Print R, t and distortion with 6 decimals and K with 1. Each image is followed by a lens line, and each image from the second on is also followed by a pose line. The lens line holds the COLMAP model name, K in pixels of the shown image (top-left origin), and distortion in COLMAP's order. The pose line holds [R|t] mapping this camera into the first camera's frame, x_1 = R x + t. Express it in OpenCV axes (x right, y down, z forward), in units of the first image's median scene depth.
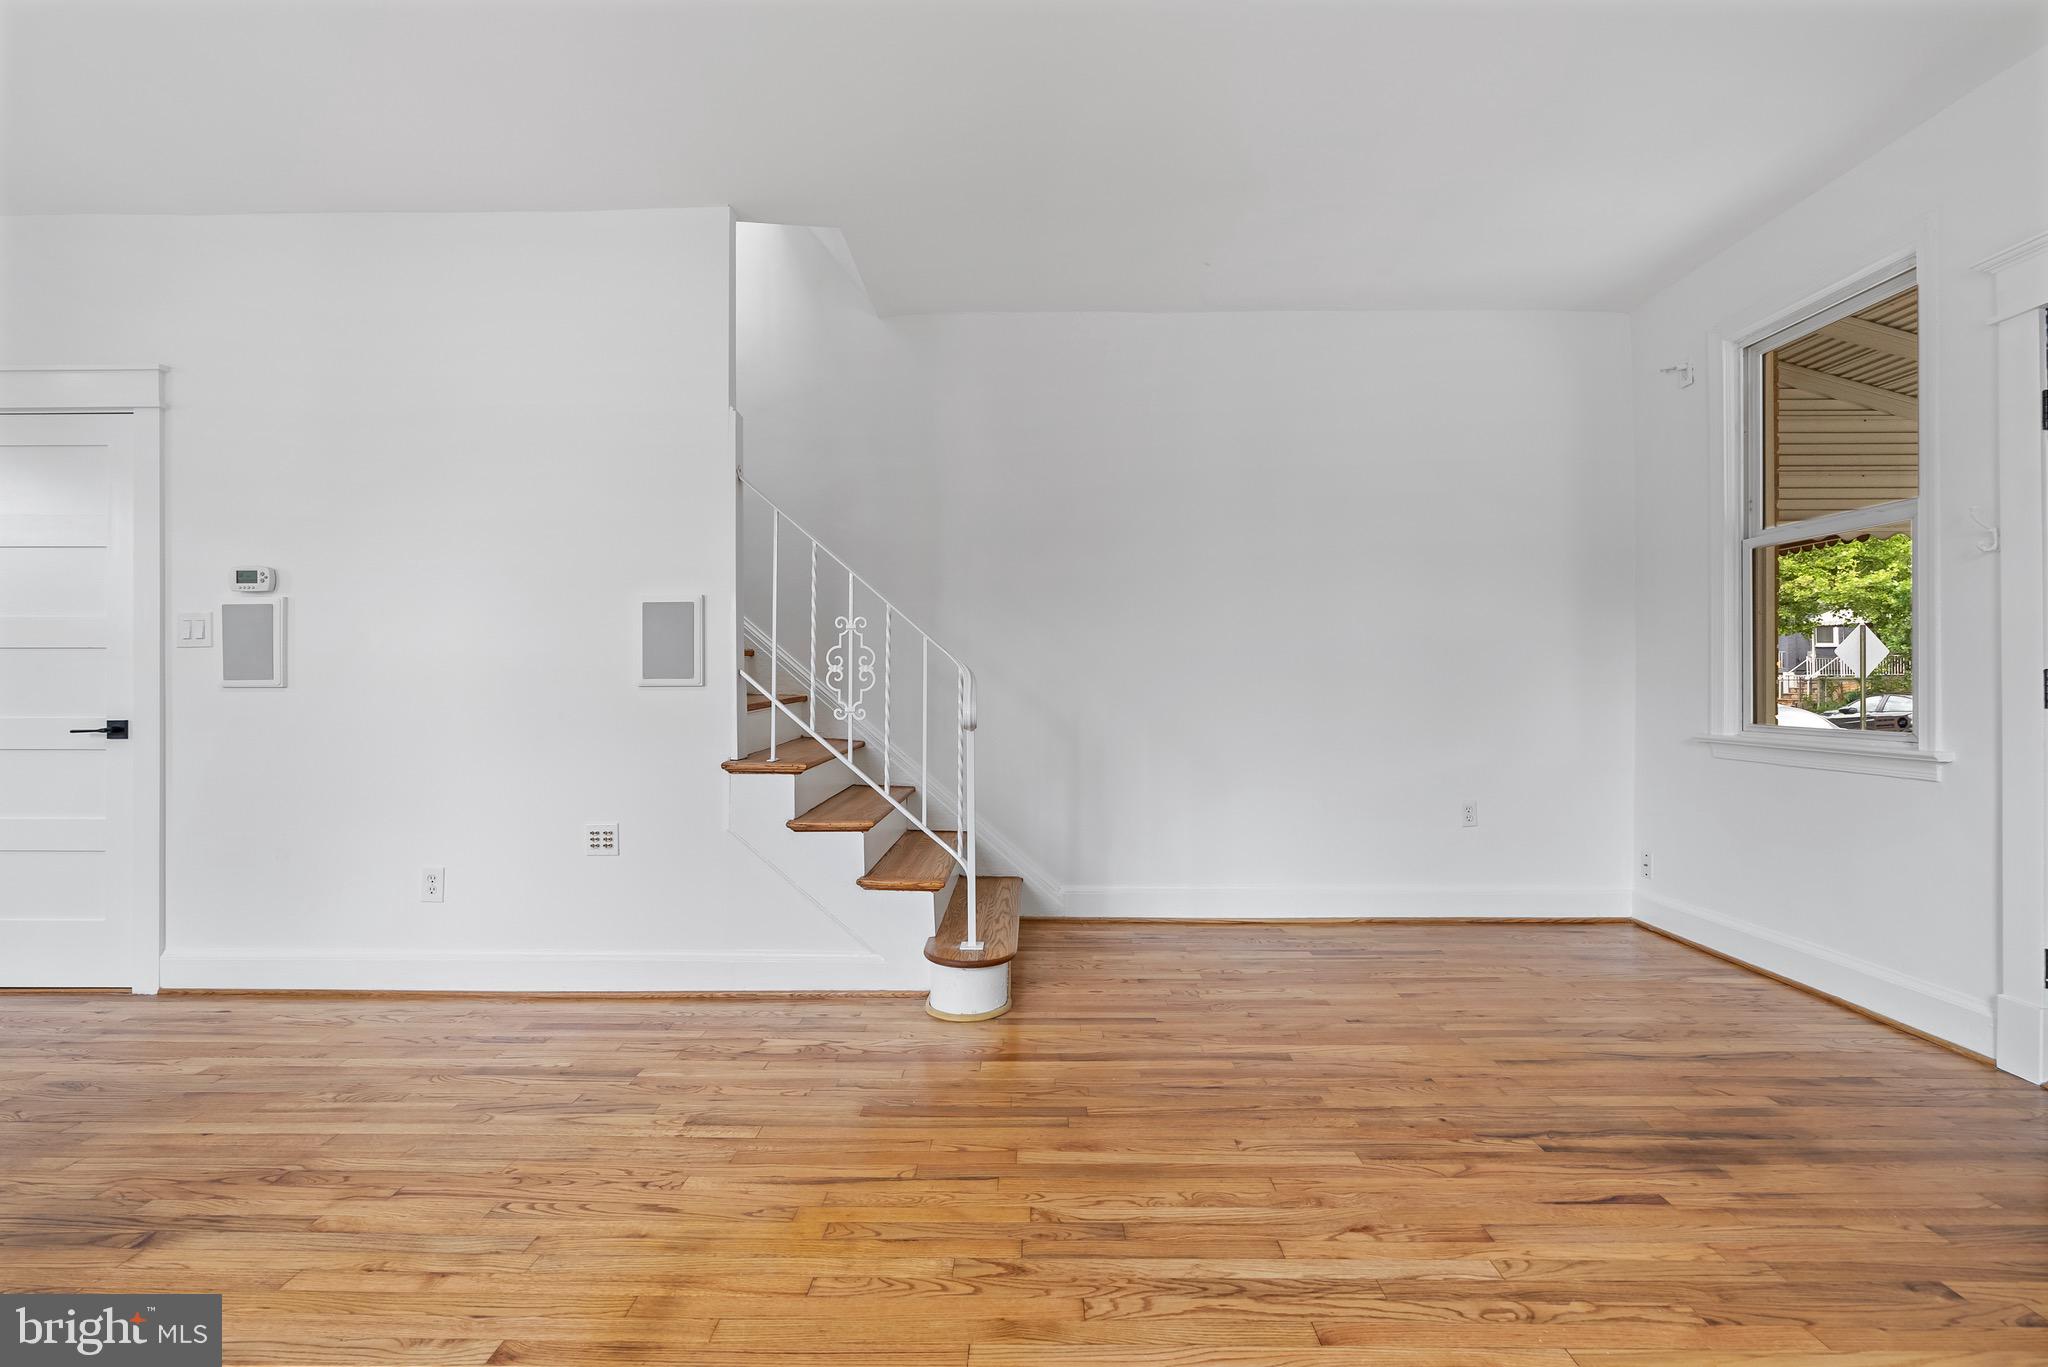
lens RADIAL K [[932.0, 0, 1034.2], [0, 932.0, 686.2], [0, 0, 1]] dist [-0.011172, 0.003086]
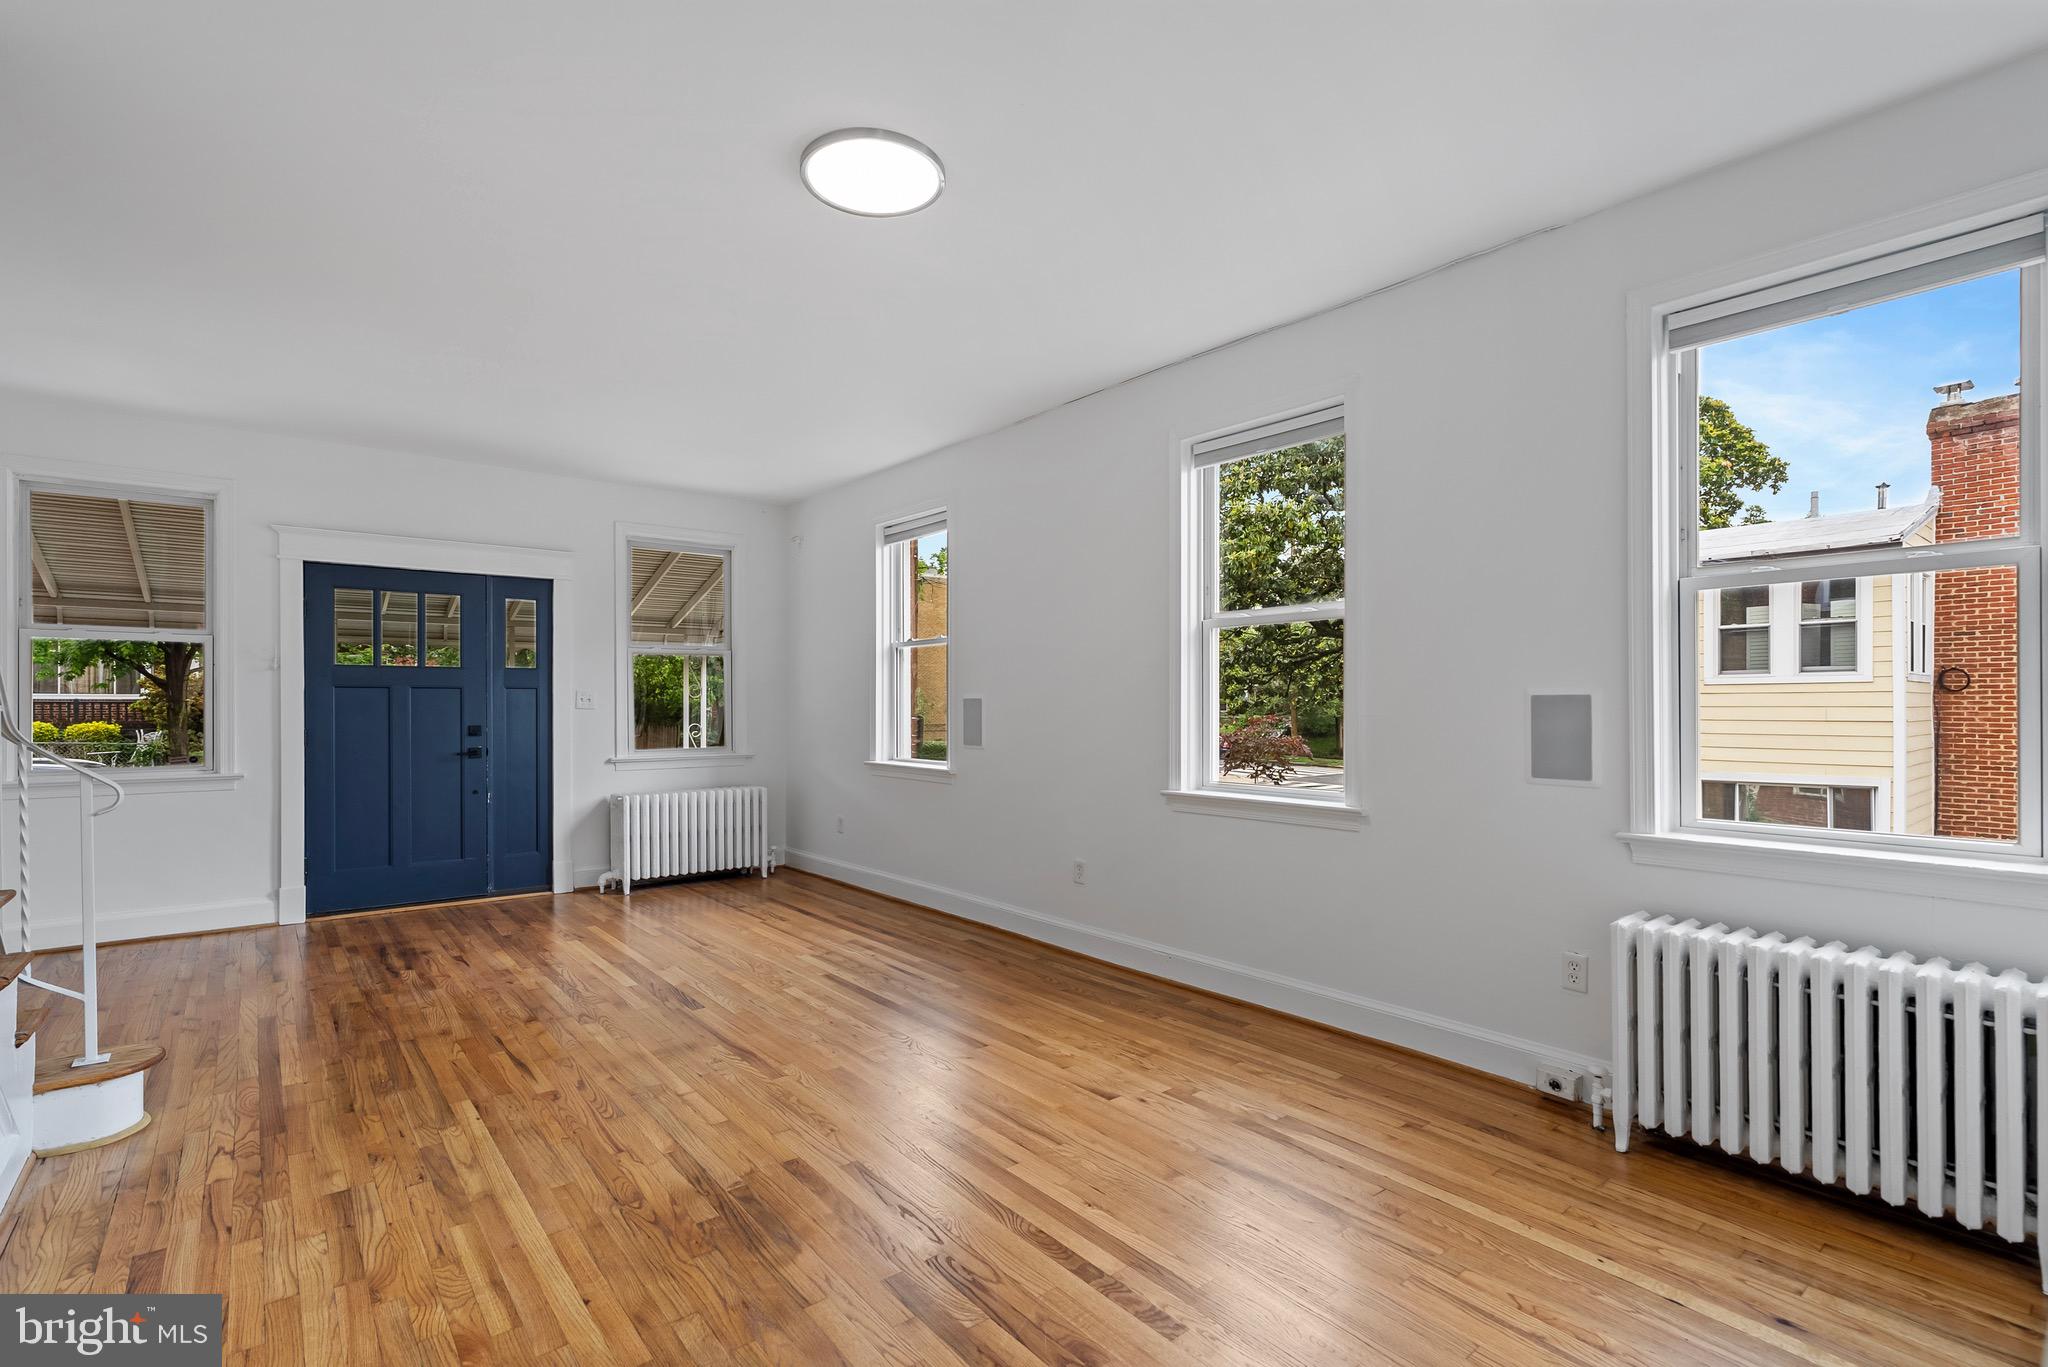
lens RADIAL K [[932.0, 0, 1040.5], [0, 932.0, 711.7], [0, 0, 1]] dist [-0.011172, 0.003086]
pose [[-0.656547, -0.004422, 0.754273, -1.497804], [0.004343, 0.999944, 0.009643, -0.063181], [-0.754273, 0.009607, -0.656491, 1.019531]]
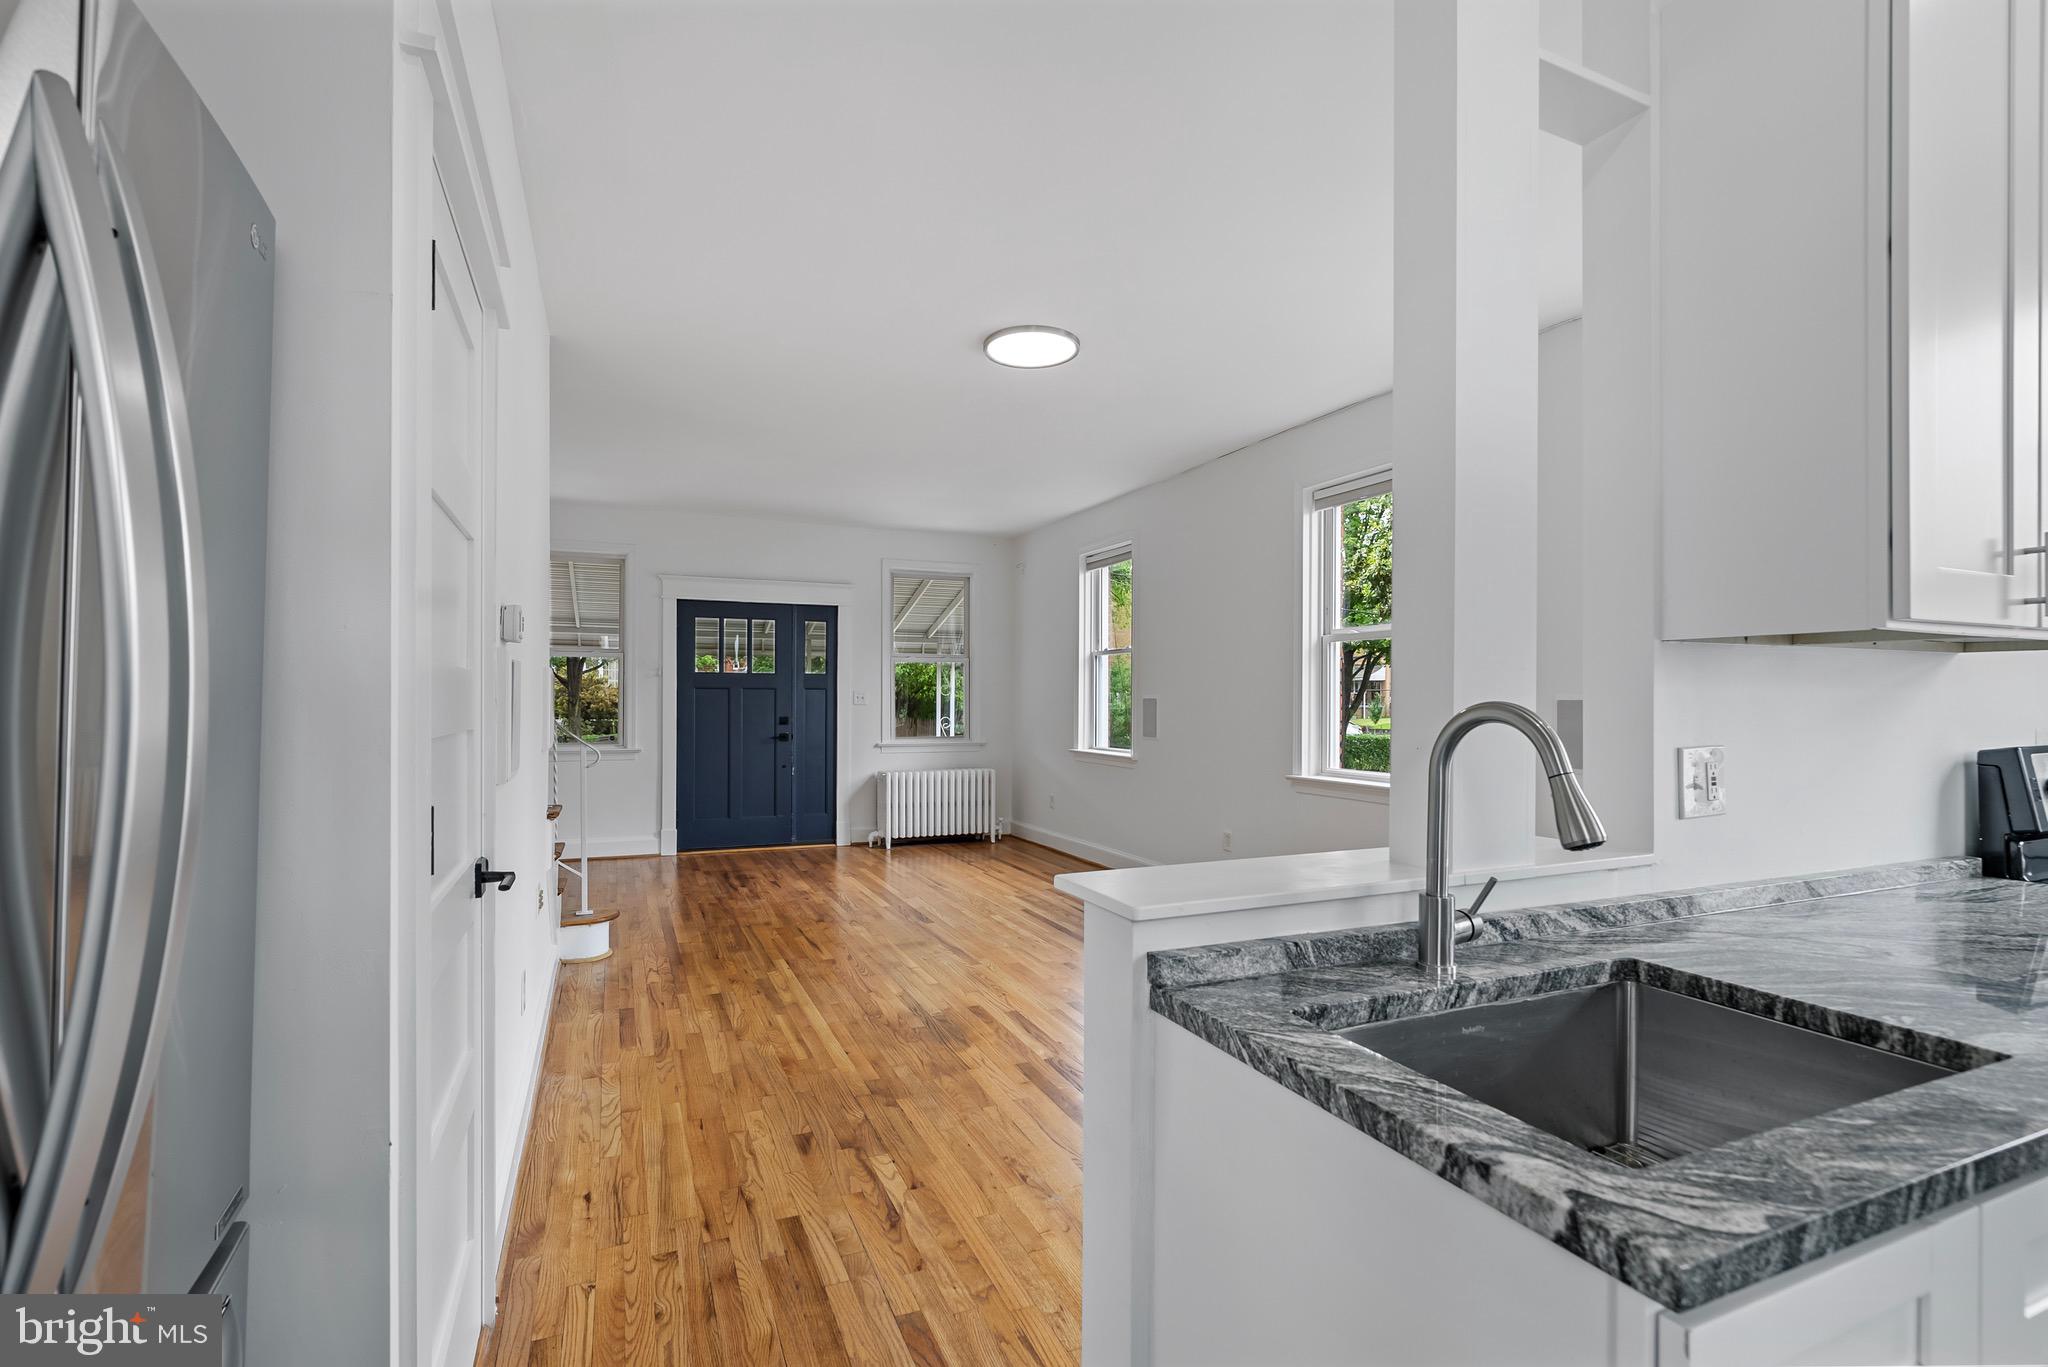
lens RADIAL K [[932.0, 0, 1032.2], [0, 932.0, 698.2], [0, 0, 1]] dist [-0.011172, 0.003086]
pose [[-0.422069, 0.000295, 0.906564, -1.951236], [-0.000137, 1.000000, -0.000389, -0.071739], [-0.906564, -0.000289, -0.422069, 1.116745]]
